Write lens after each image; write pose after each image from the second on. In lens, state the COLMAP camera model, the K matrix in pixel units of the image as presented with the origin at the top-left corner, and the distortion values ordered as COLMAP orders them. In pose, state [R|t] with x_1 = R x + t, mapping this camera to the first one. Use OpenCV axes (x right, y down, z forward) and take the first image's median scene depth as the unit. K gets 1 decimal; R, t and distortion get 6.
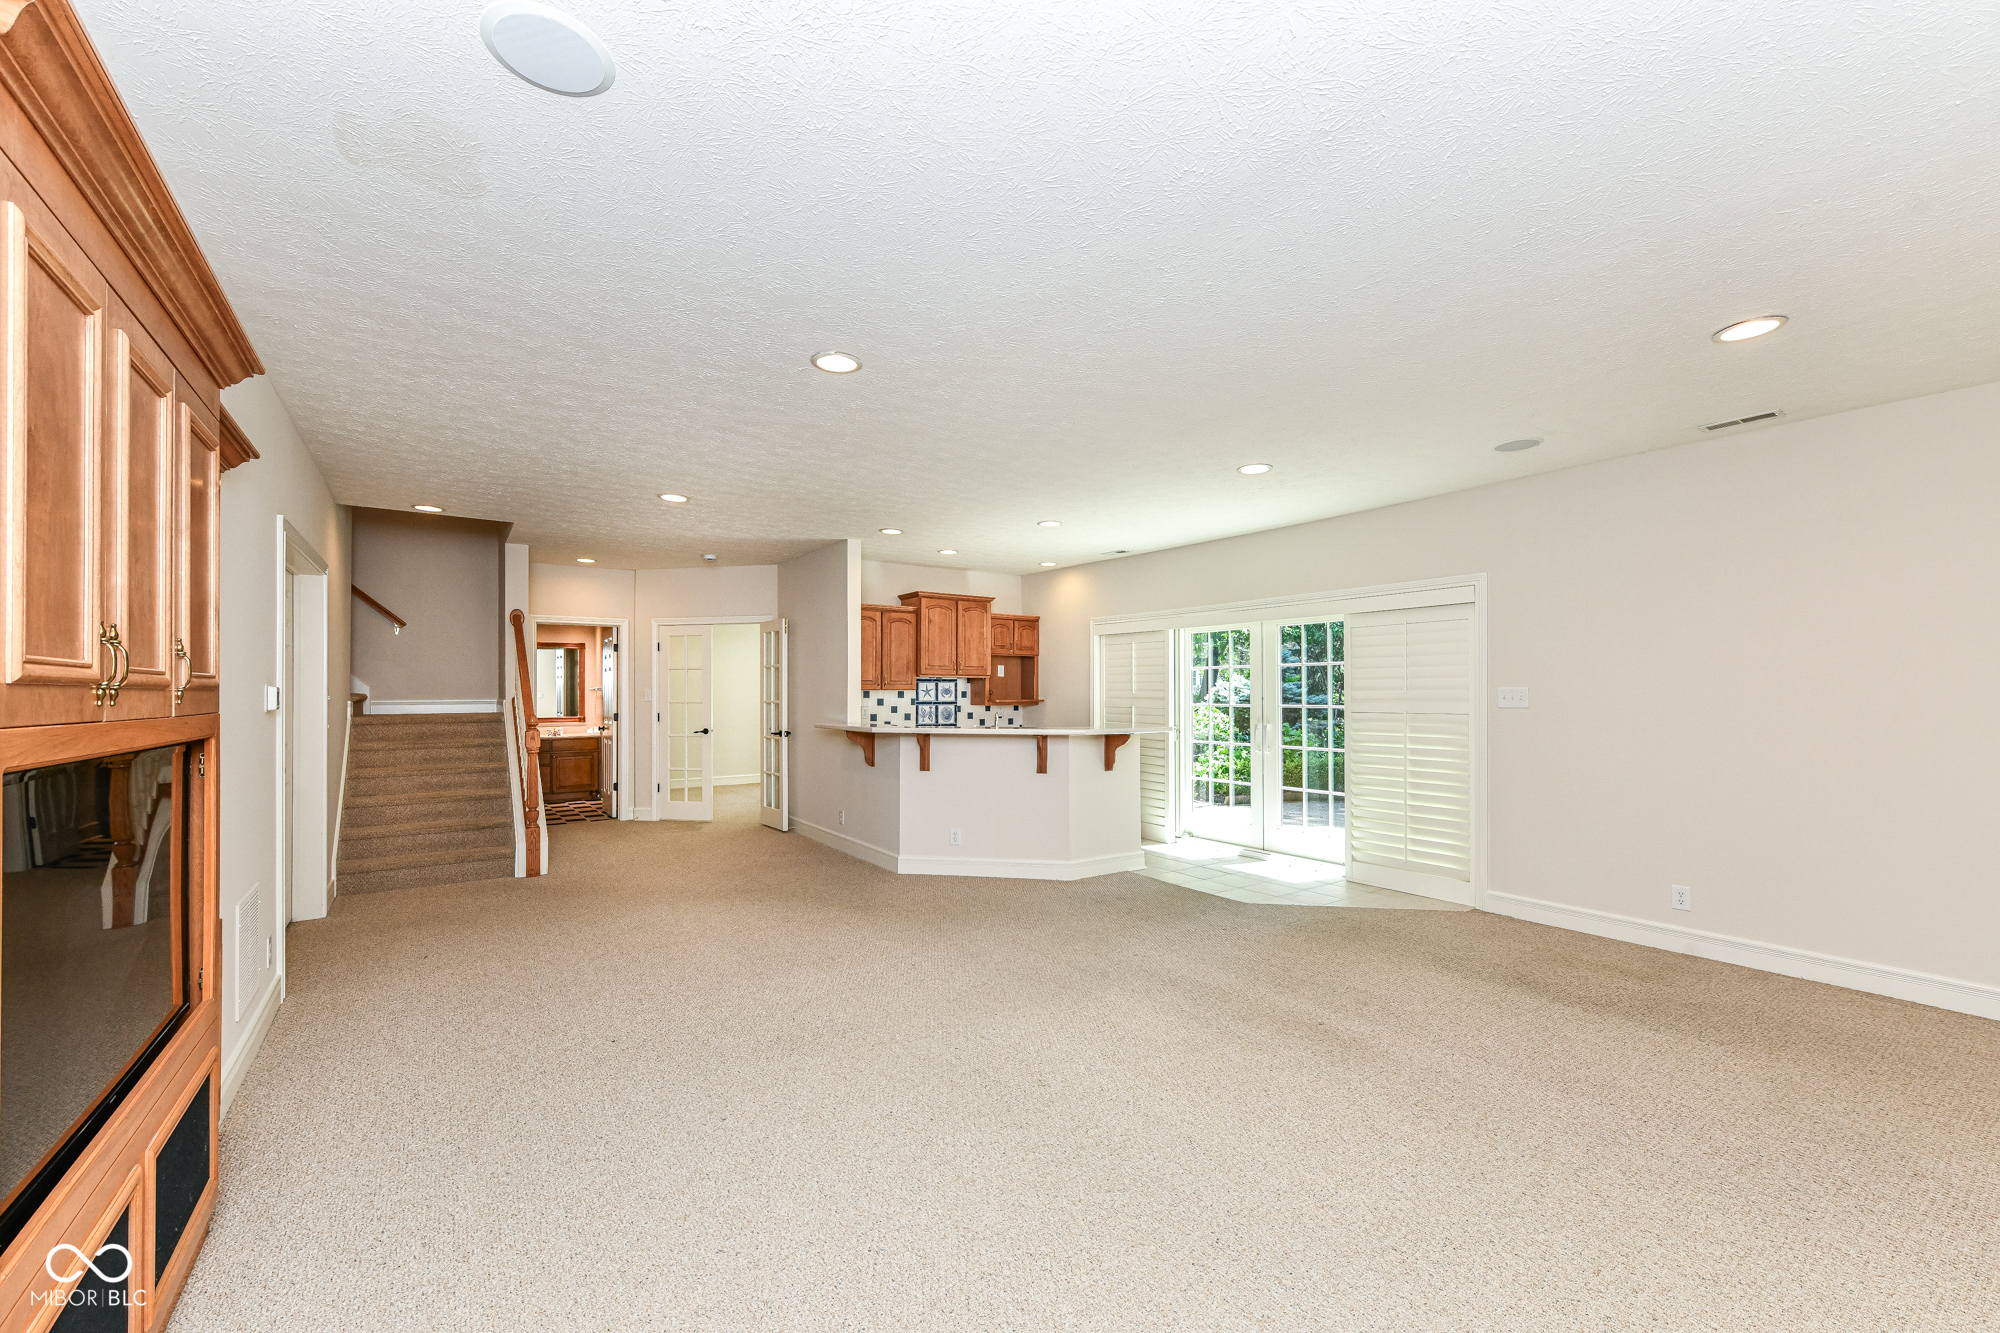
lens RADIAL K [[797.4, 0, 1001.1], [0, 797.4, 680.6], [0, 0, 1]] dist [0.005170, -0.000392]
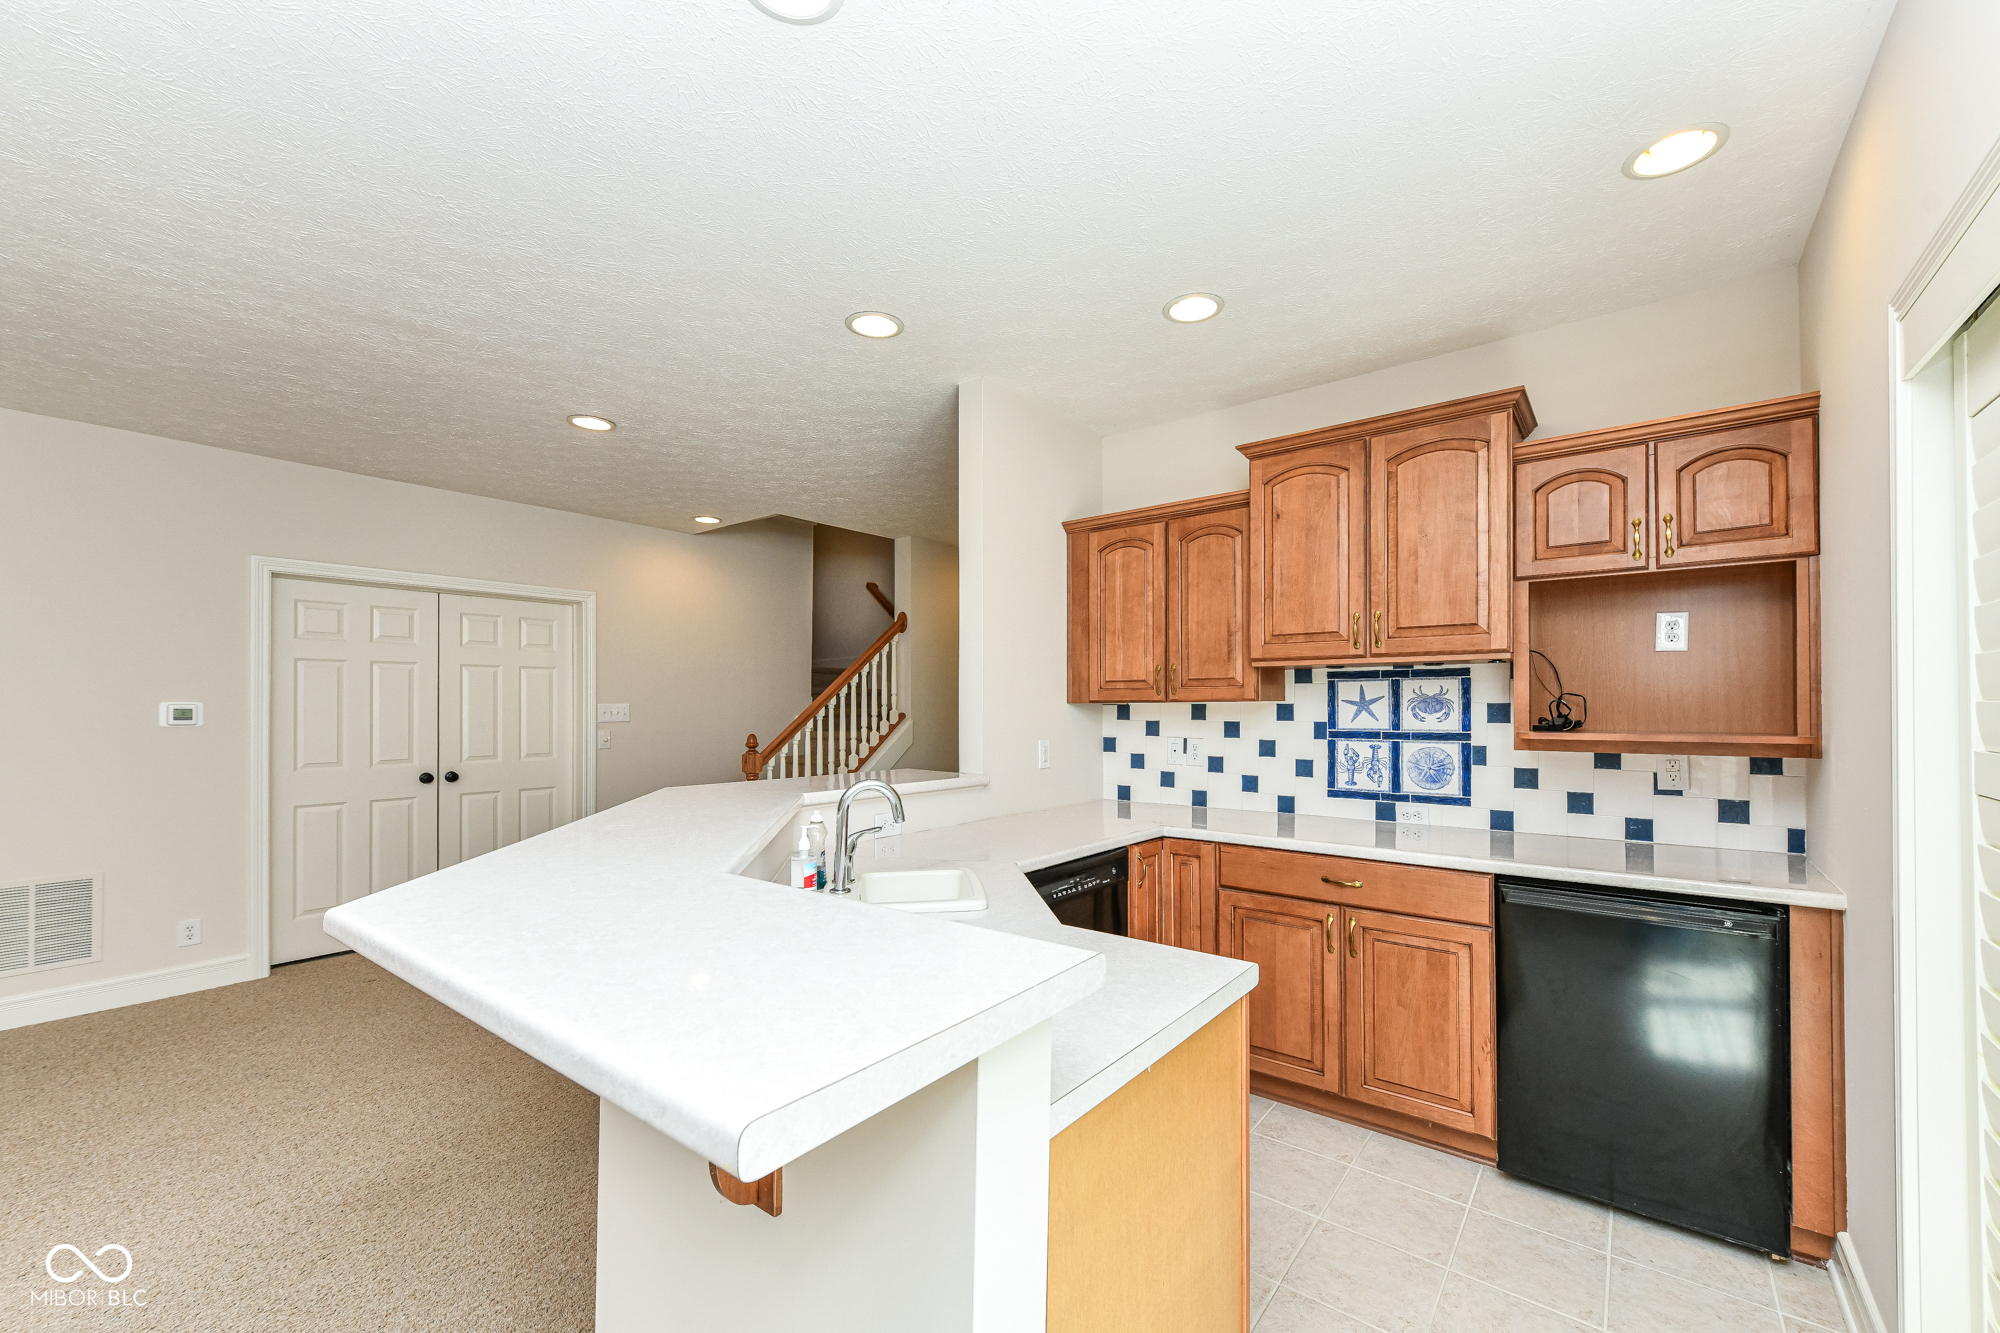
lens RADIAL K [[797.4, 0, 960.5], [0, 797.4, 690.5], [0, 0, 1]] dist [0.005170, -0.000392]
pose [[0.271906, -0.010953, -0.962261, 0.217987], [0.021192, 0.999761, -0.005391, 0.005271], [0.962090, -0.018926, 0.272073, 0.718896]]
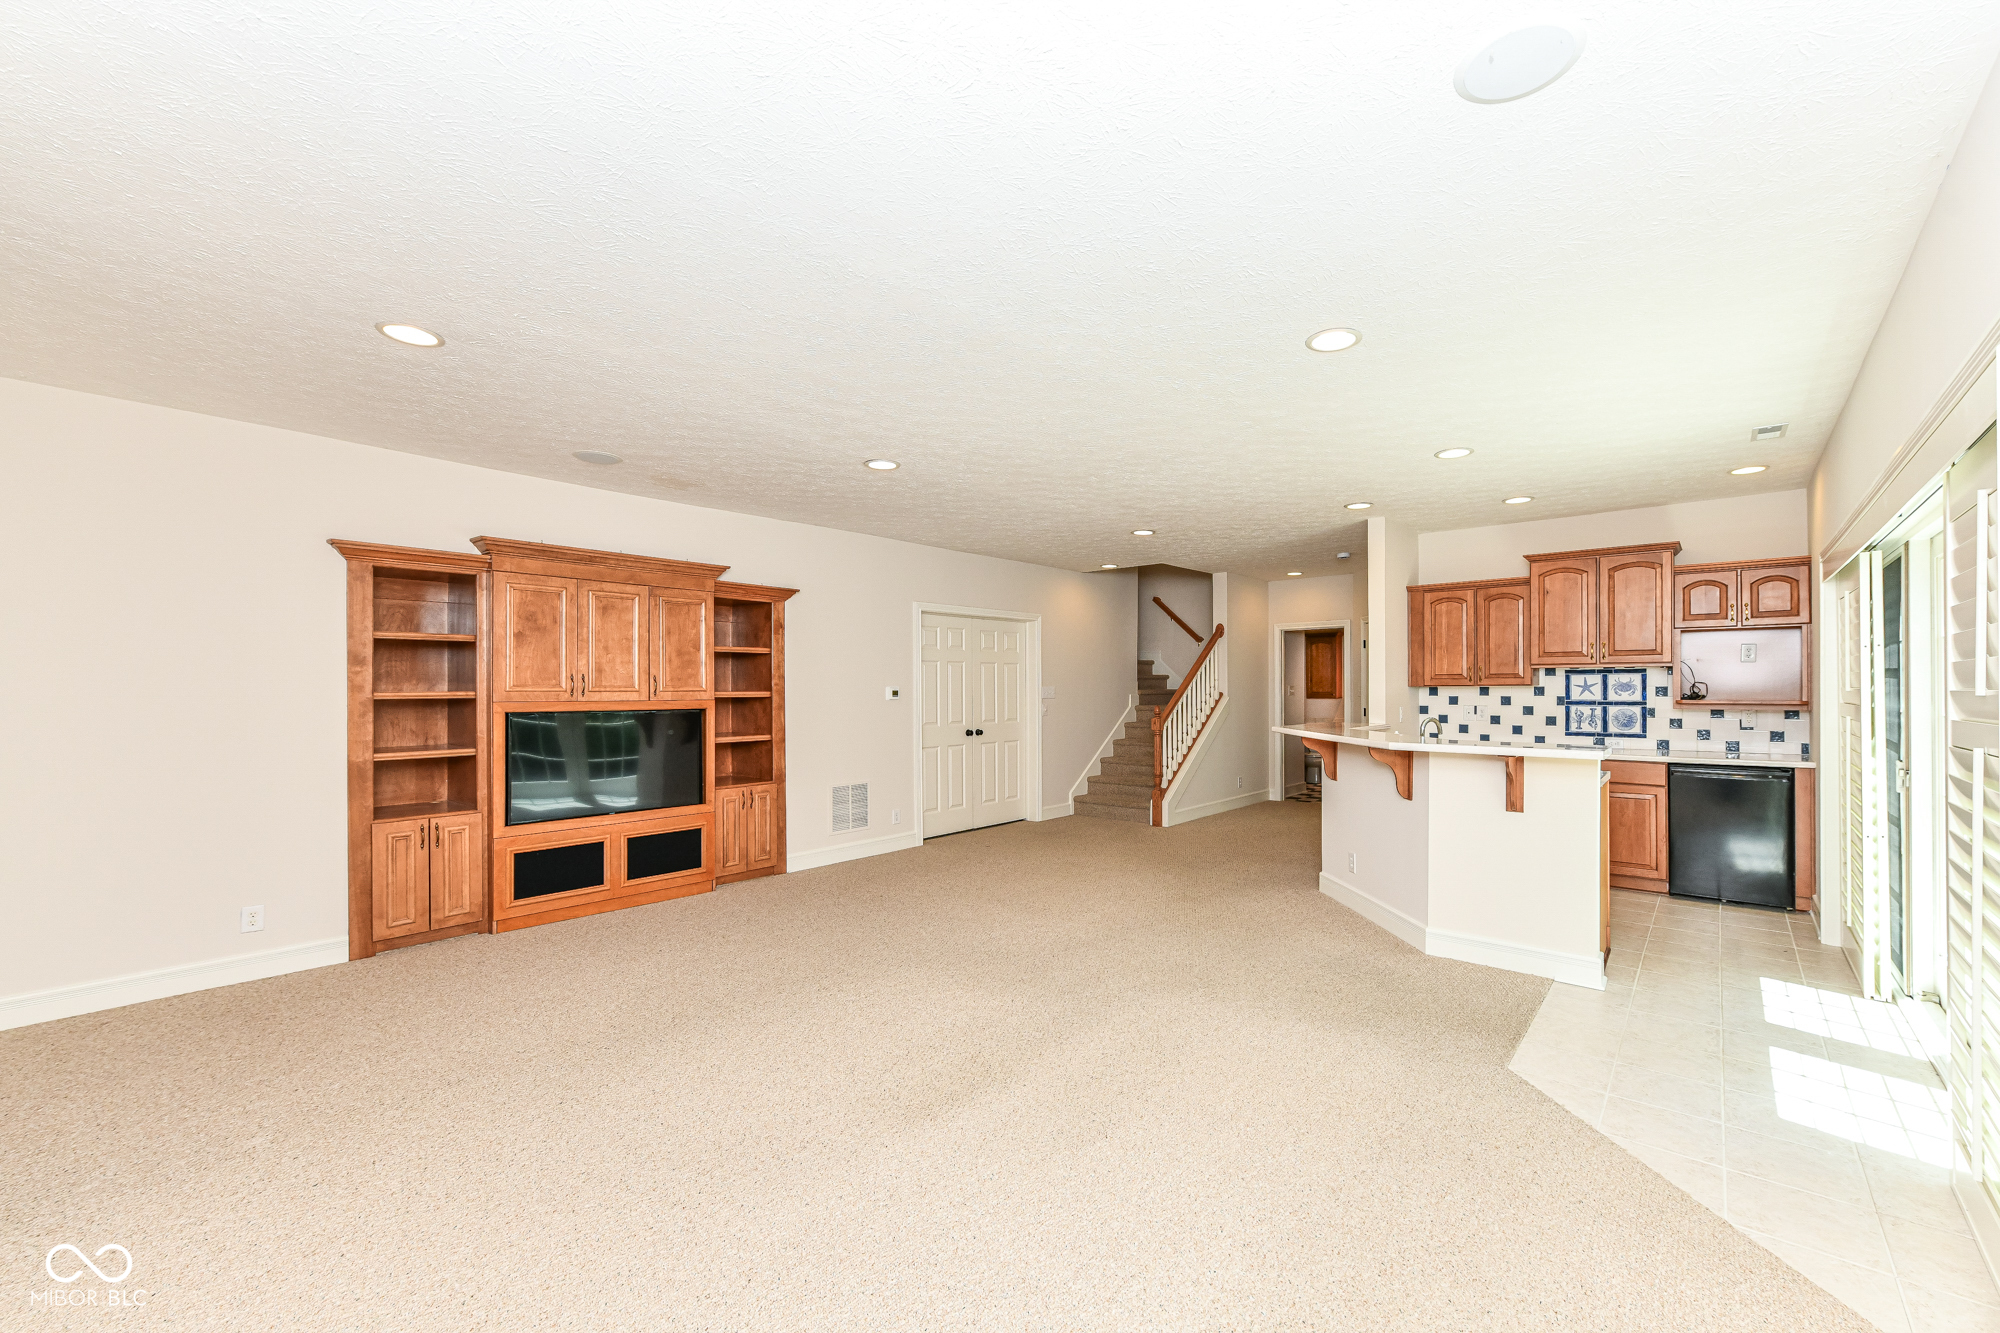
lens RADIAL K [[797.4, 0, 1019.4], [0, 797.4, 675.5], [0, 0, 1]] dist [0.005170, -0.000392]
pose [[0.255009, -0.005708, -0.966922, 0.478304], [0.023059, 0.999734, 0.000180, -0.008696], [0.966664, -0.022342, 0.255073, 0.320983]]
